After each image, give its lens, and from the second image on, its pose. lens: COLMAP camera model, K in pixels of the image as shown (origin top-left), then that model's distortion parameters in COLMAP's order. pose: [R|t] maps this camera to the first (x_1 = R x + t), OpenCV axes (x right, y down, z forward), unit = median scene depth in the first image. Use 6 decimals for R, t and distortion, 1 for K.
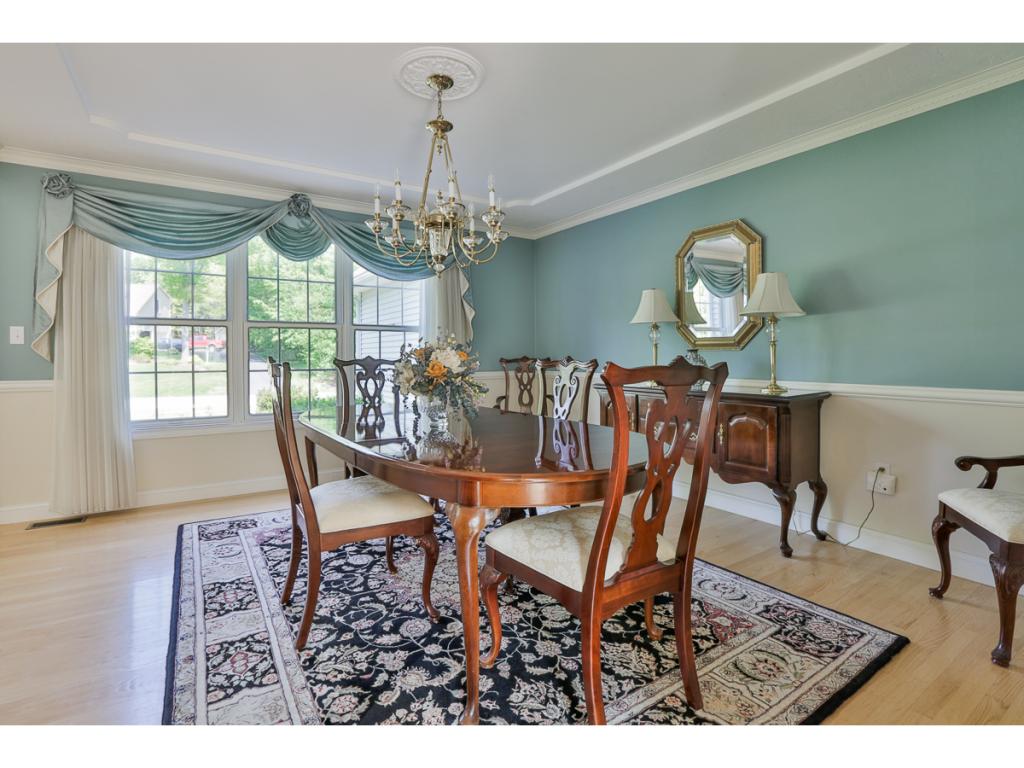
lens RADIAL K [[474.5, 0, 509.9], [0, 474.5, 362.3], [0, 0, 1]] dist [-0.002809, -0.000273]
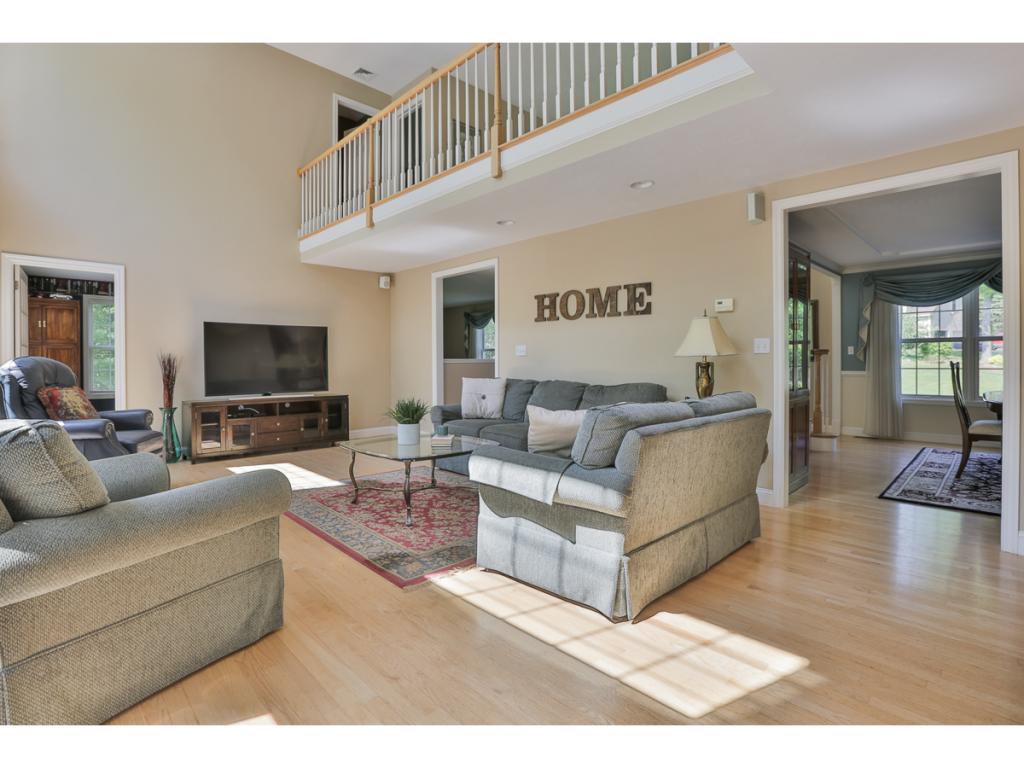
lens RADIAL K [[474.5, 0, 509.9], [0, 474.5, 362.3], [0, 0, 1]] dist [-0.002809, -0.000273]
pose [[0.184421, 0.001075, -0.982847, 0.834805], [-0.011787, 0.999930, -0.001118, 0.019237], [0.982777, 0.011791, 0.184420, -0.964236]]
